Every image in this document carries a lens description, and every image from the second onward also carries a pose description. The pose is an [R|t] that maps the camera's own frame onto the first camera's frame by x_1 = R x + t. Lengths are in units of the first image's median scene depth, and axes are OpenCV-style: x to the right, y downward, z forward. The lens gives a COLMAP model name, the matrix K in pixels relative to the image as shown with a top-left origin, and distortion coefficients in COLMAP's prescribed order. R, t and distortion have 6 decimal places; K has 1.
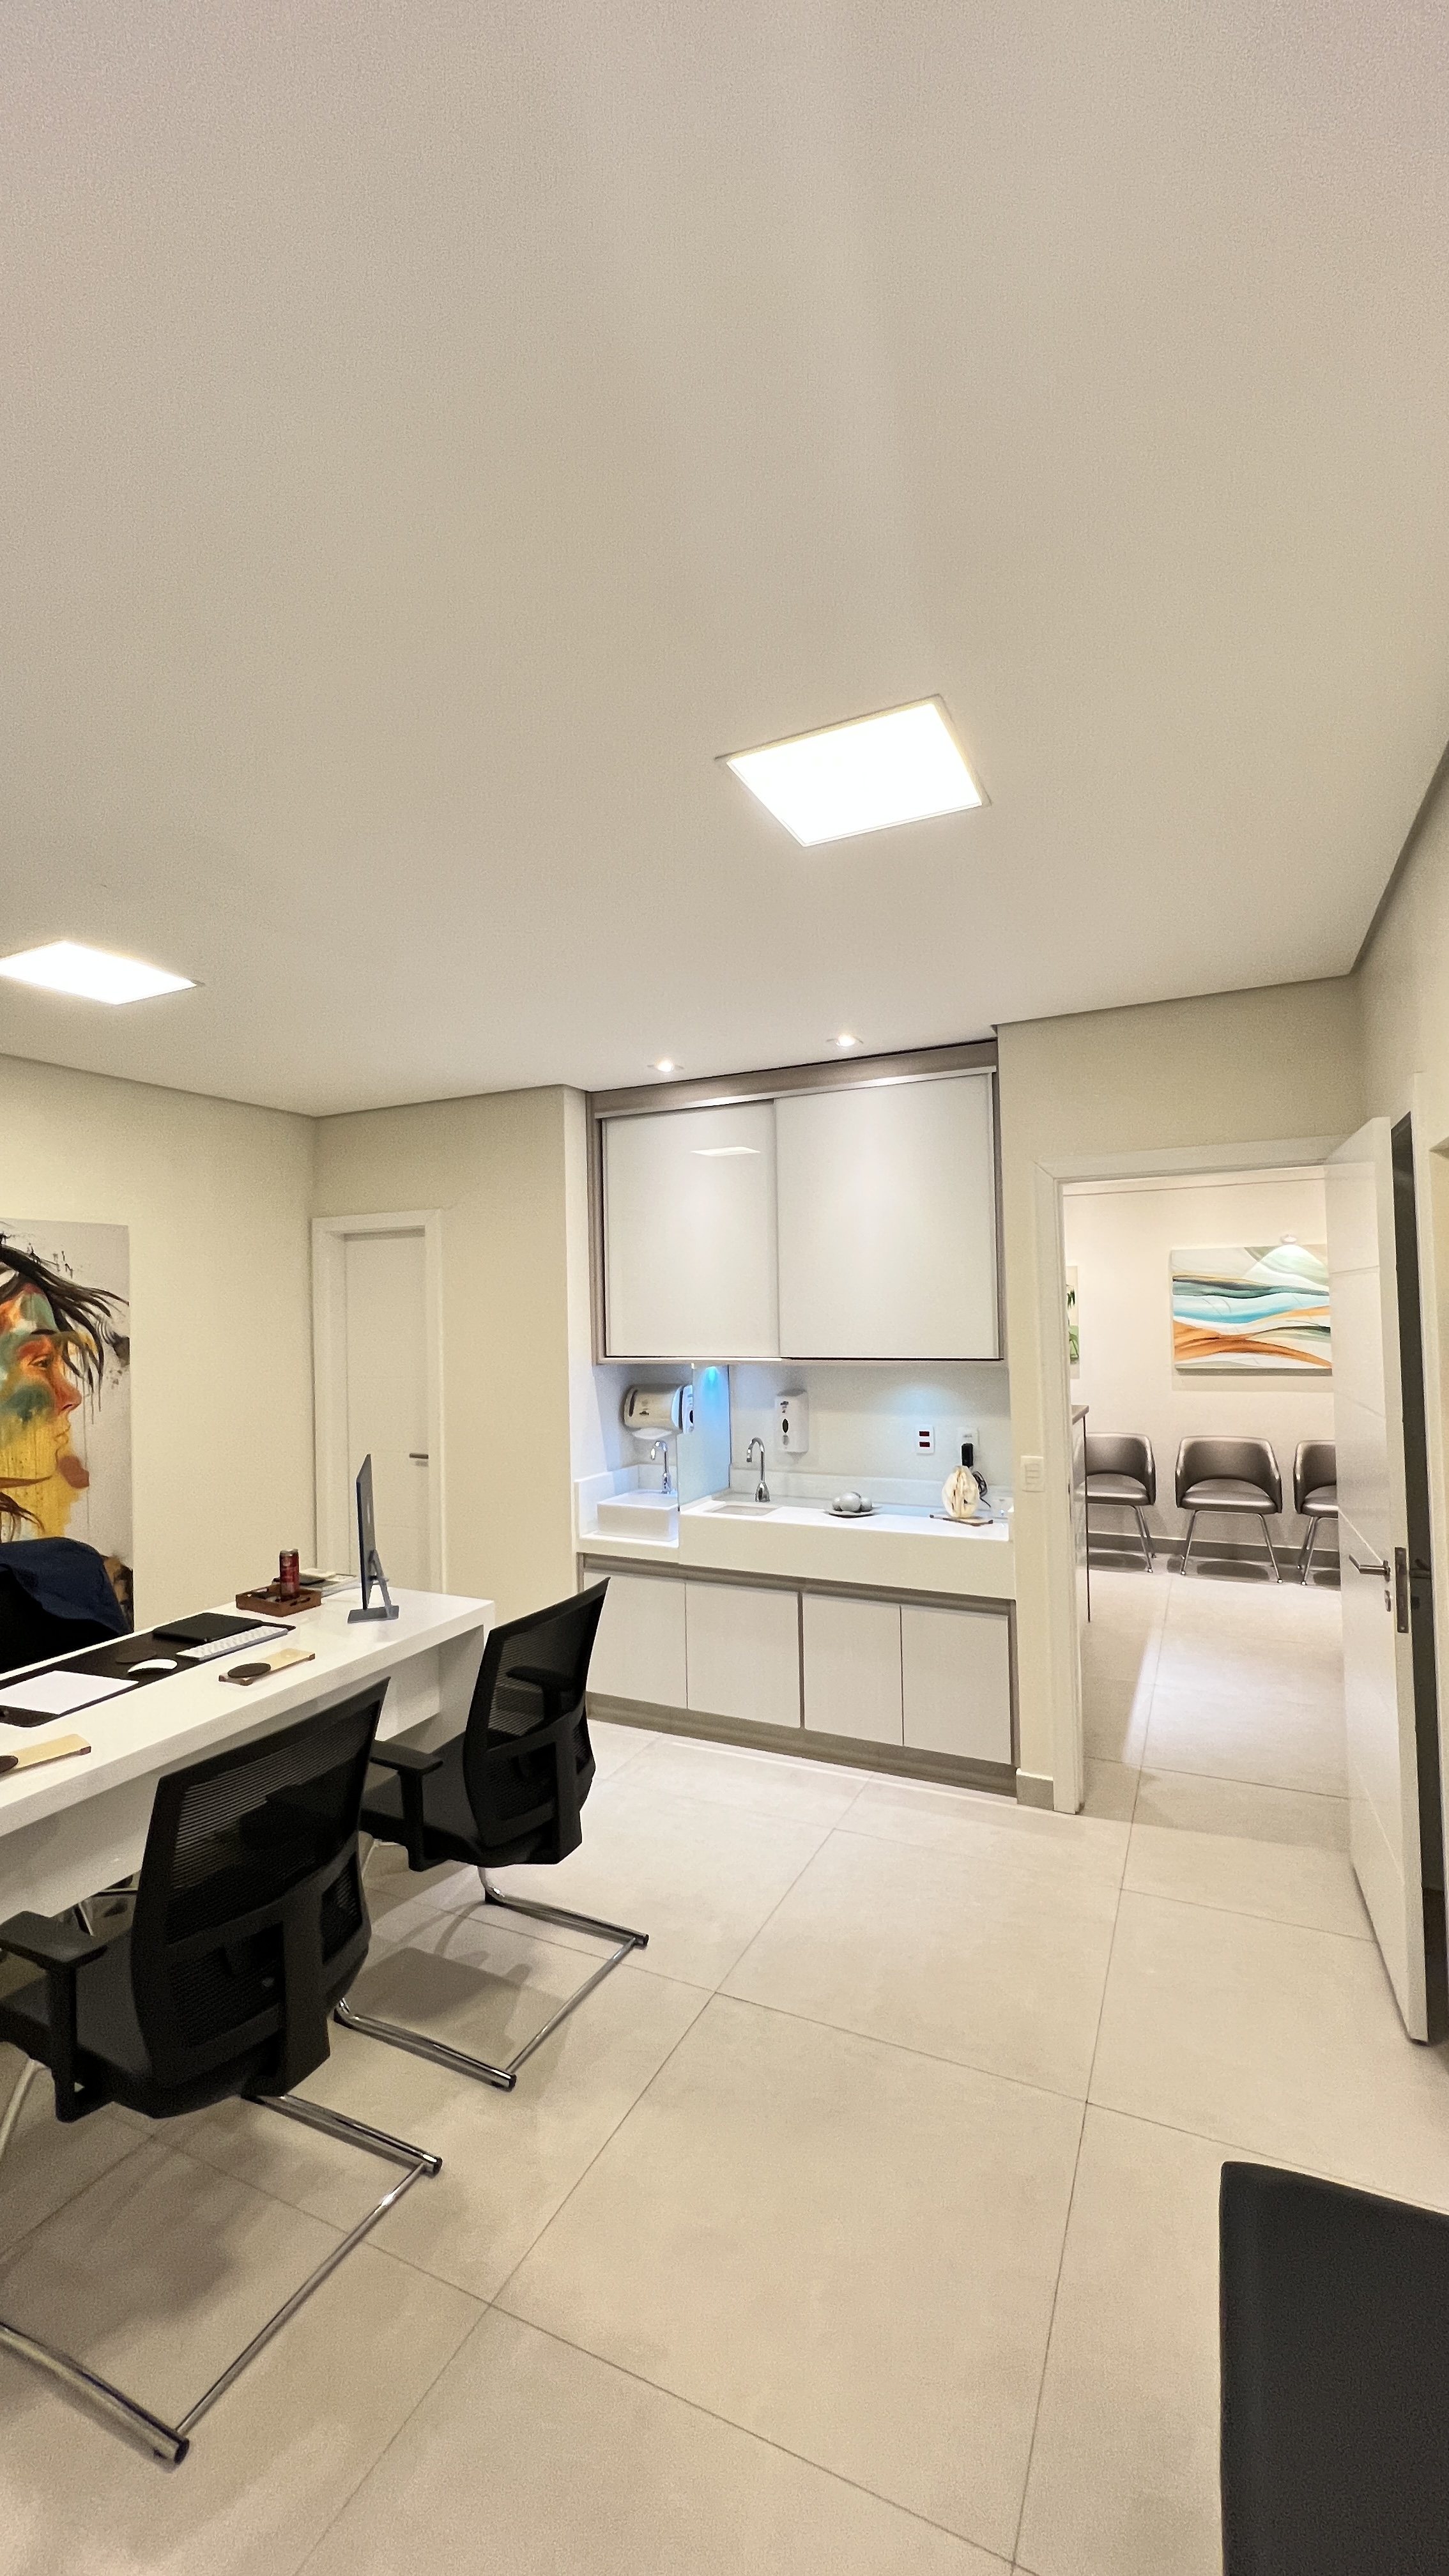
lens RADIAL K [[1027.1, 0, 728.3], [0, 1027.1, 1290.1], [0, 0, 1]] dist [-0.001327, -0.000052]
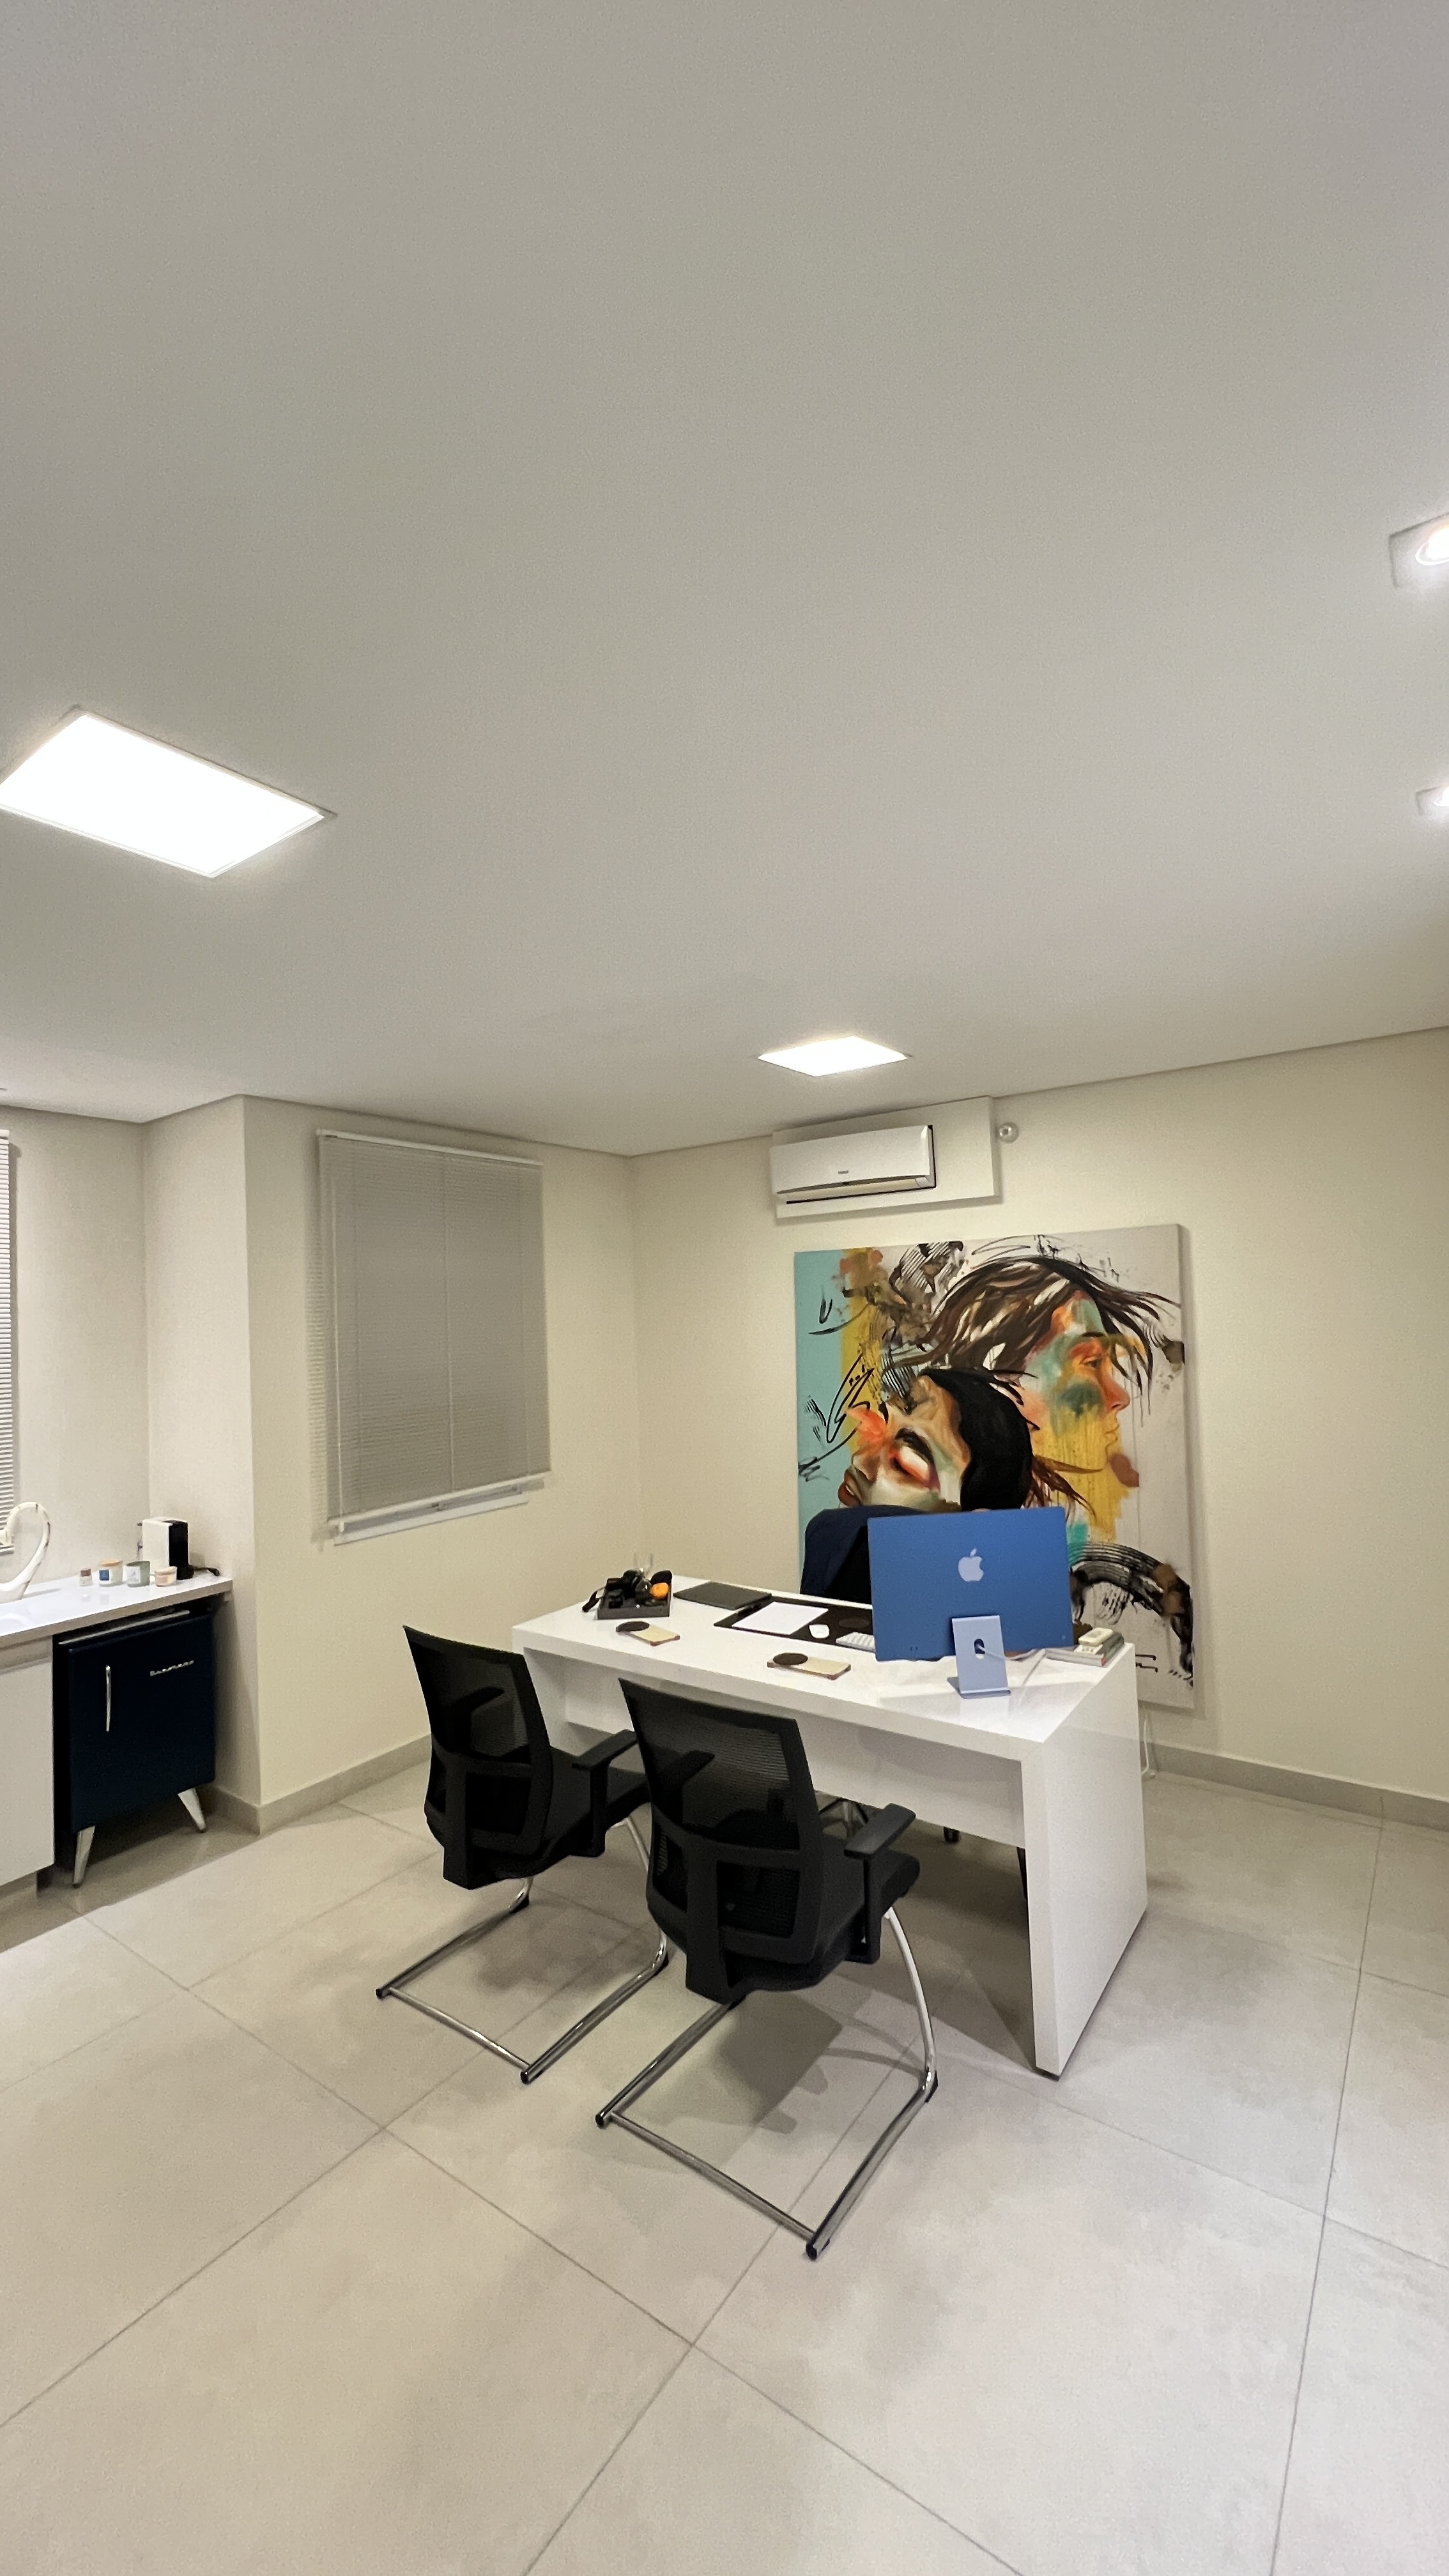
lens RADIAL K [[1027.1, 0, 728.9], [0, 1027.1, 1286.0], [0, 0, 1]] dist [-0.001327, -0.000052]
pose [[-0.175271, 0.002372, -0.984517, 0.461877], [0.058131, 0.998277, -0.007944, -0.023547], [0.982803, -0.058624, -0.175107, 0.813987]]
